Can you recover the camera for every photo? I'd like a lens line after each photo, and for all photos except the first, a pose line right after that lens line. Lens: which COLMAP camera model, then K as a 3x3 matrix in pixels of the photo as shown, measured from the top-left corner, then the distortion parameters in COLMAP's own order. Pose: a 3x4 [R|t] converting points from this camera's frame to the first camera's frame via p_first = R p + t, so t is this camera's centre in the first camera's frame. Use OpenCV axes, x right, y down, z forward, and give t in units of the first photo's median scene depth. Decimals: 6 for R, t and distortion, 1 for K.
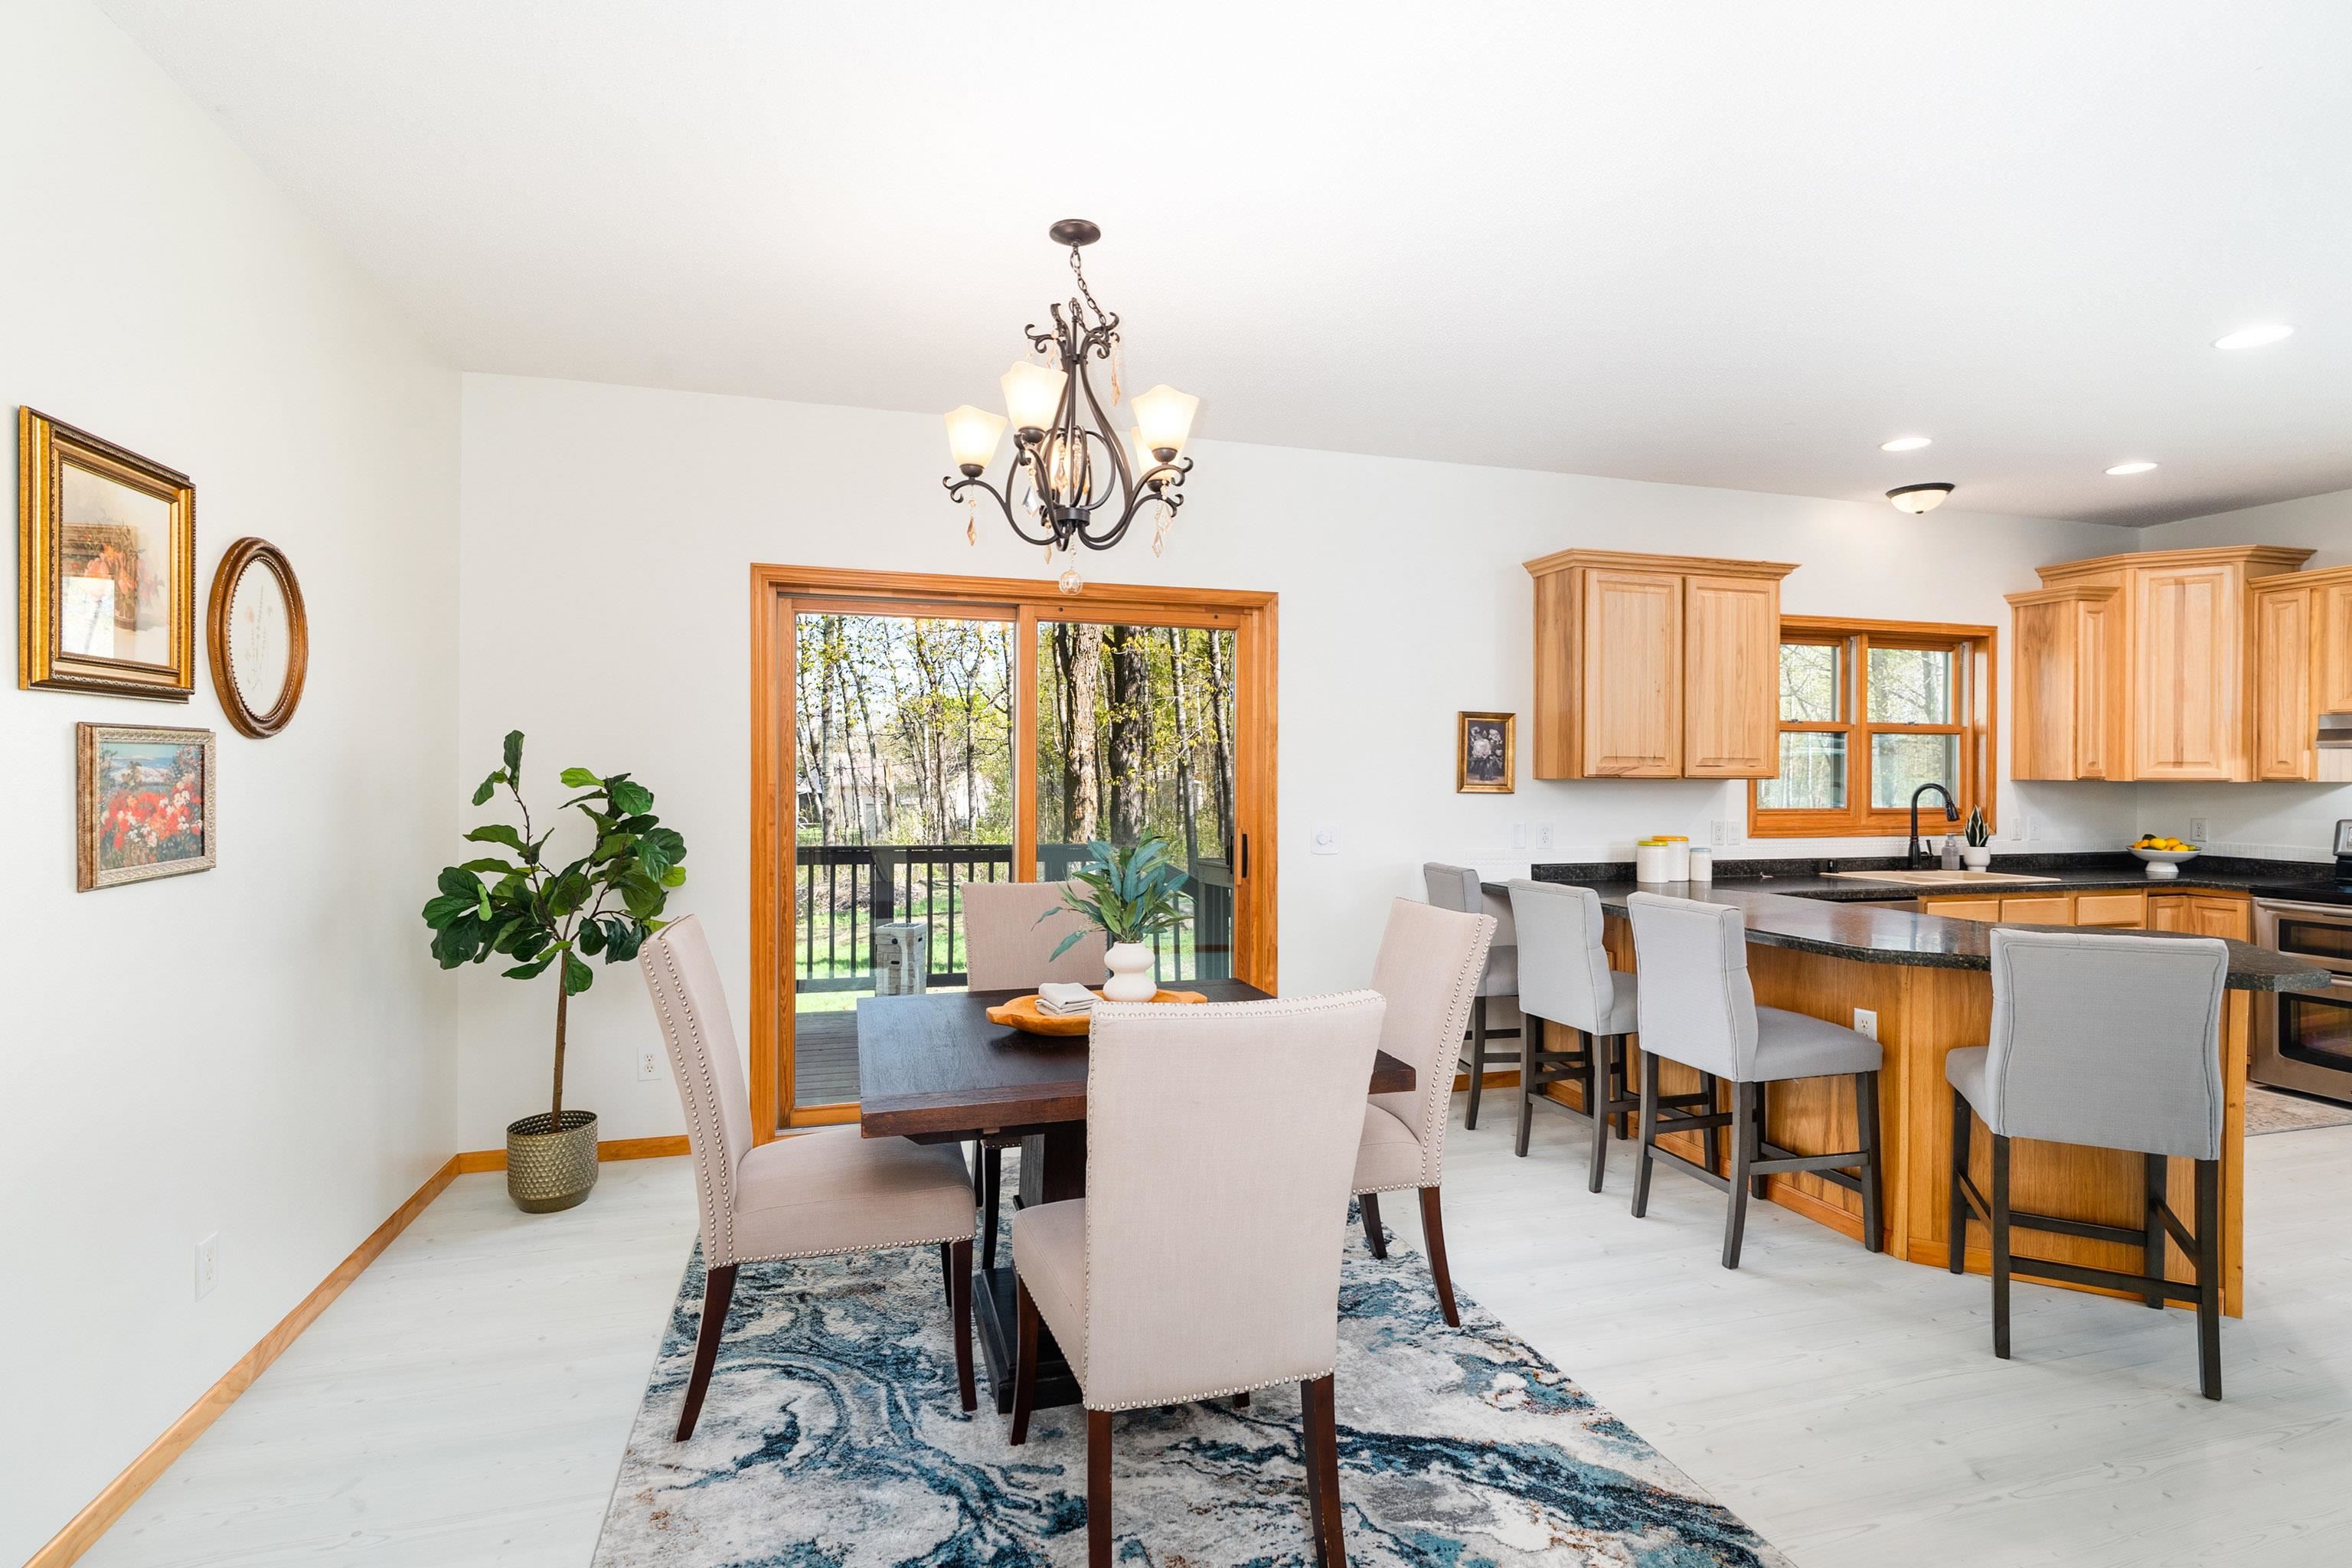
lens RADIAL K [[1121.4, 0, 1187.7], [0, 1121.4, 779.2], [0, 0, 1]] dist [-0.003906, 0.003099]
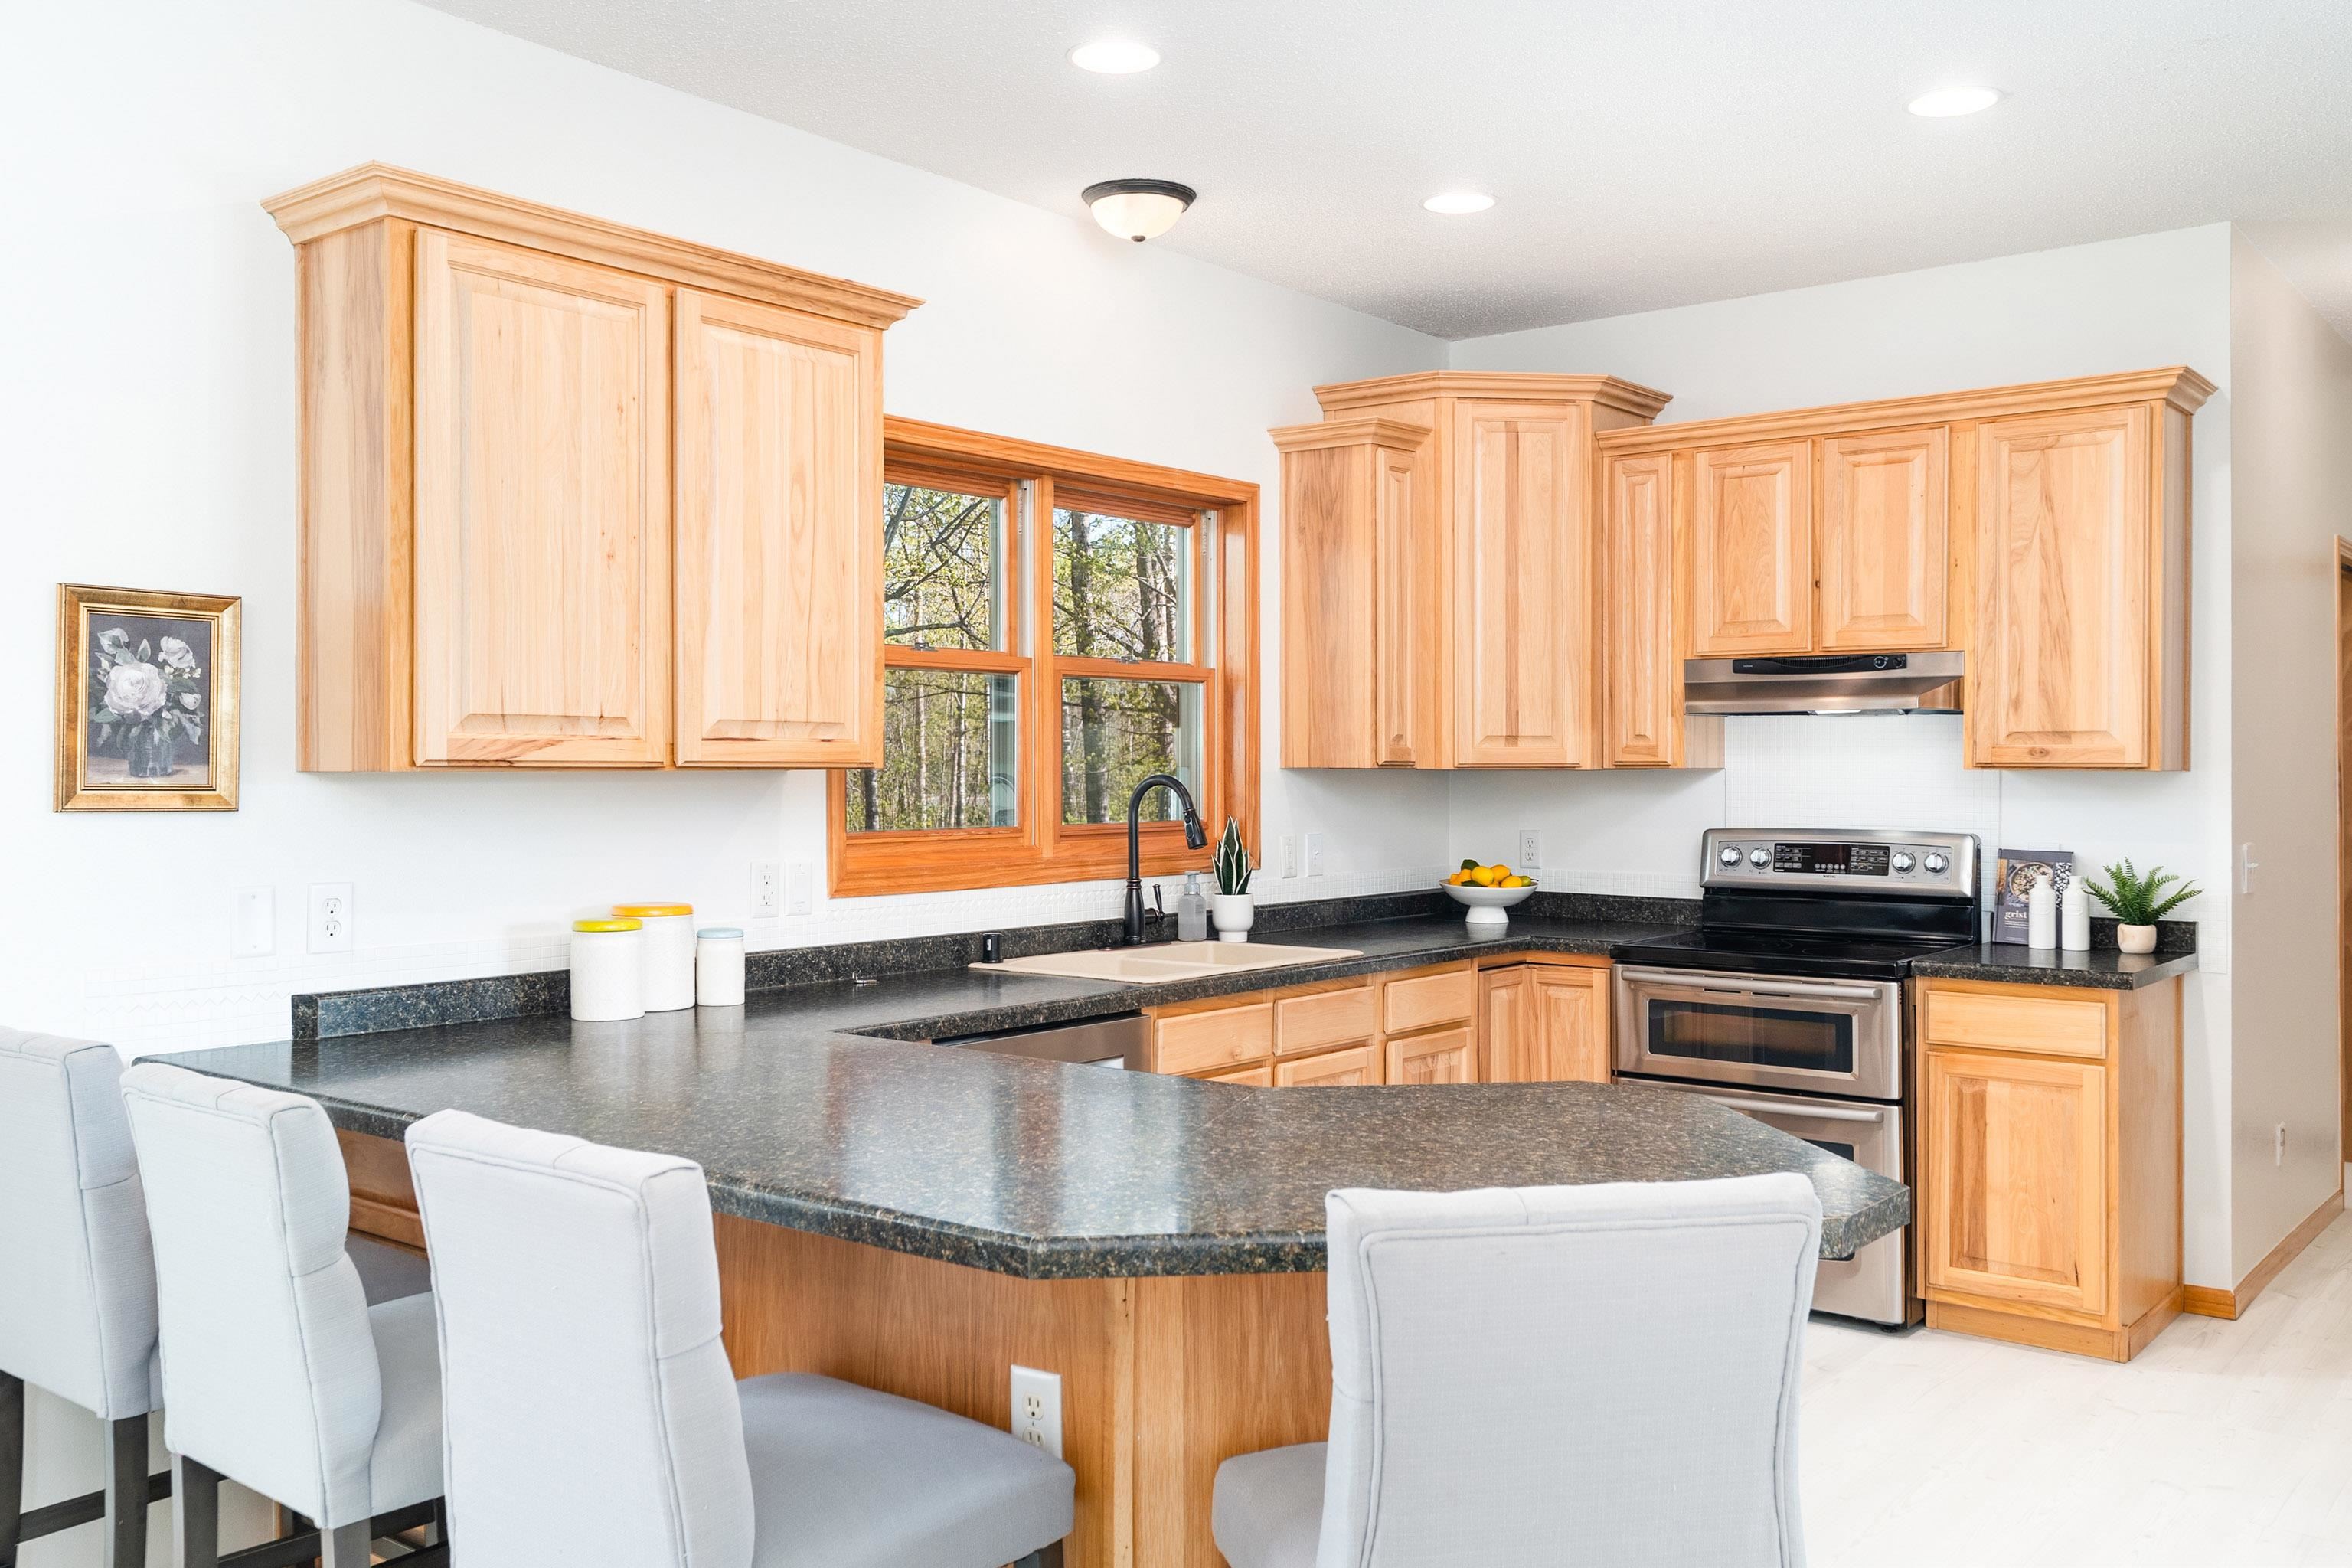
lens RADIAL K [[1972.7, 0, 1185.3], [0, 1972.7, 768.1], [0, 0, 1]] dist [0.004286, -0.005401]
pose [[0.822766, -0.005298, 0.568355, 0.166661], [0.006294, 0.999980, 0.000210, 0.000245], [-0.568345, 0.003405, 0.822783, 0.261368]]
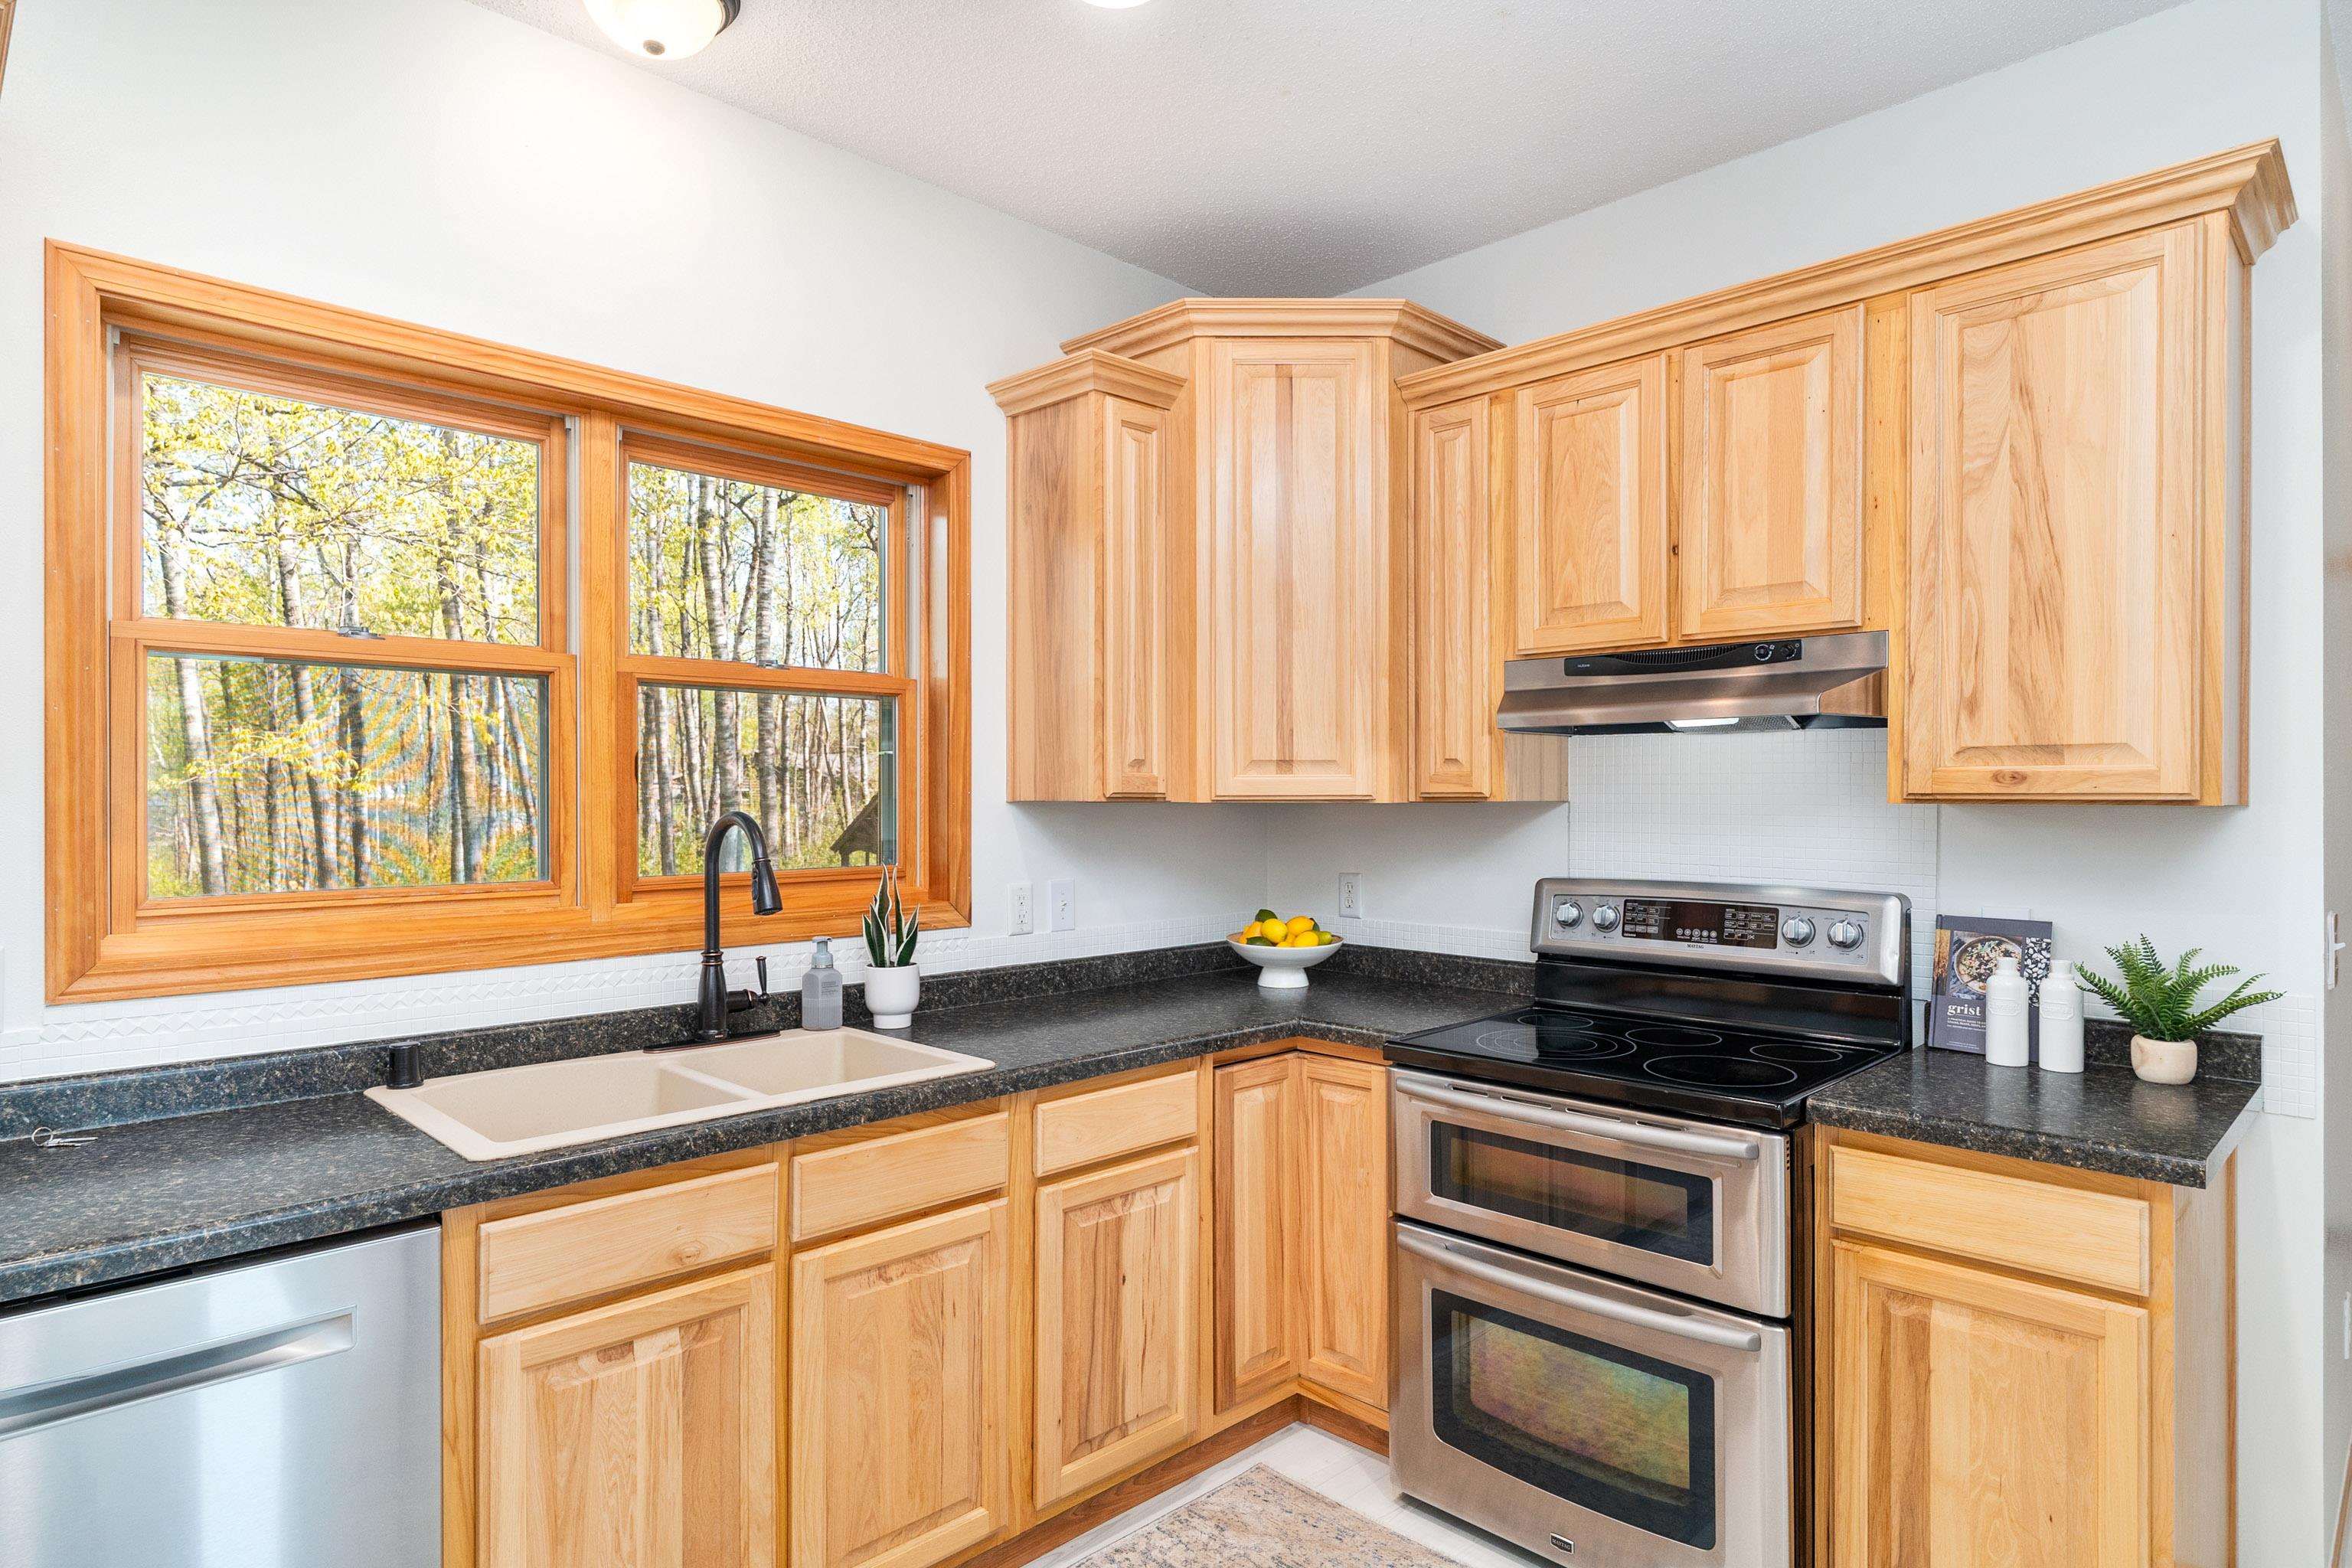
lens RADIAL K [[1305.0, 0, 1181.4], [0, 1305.0, 797.9], [0, 0, 1]] dist [-0.004973, 0.001788]
pose [[0.877899, -0.005423, 0.478815, 0.611592], [0.006843, 0.999976, -0.001222, 0.000577], [-0.478797, 0.004350, 0.877915, 0.569117]]
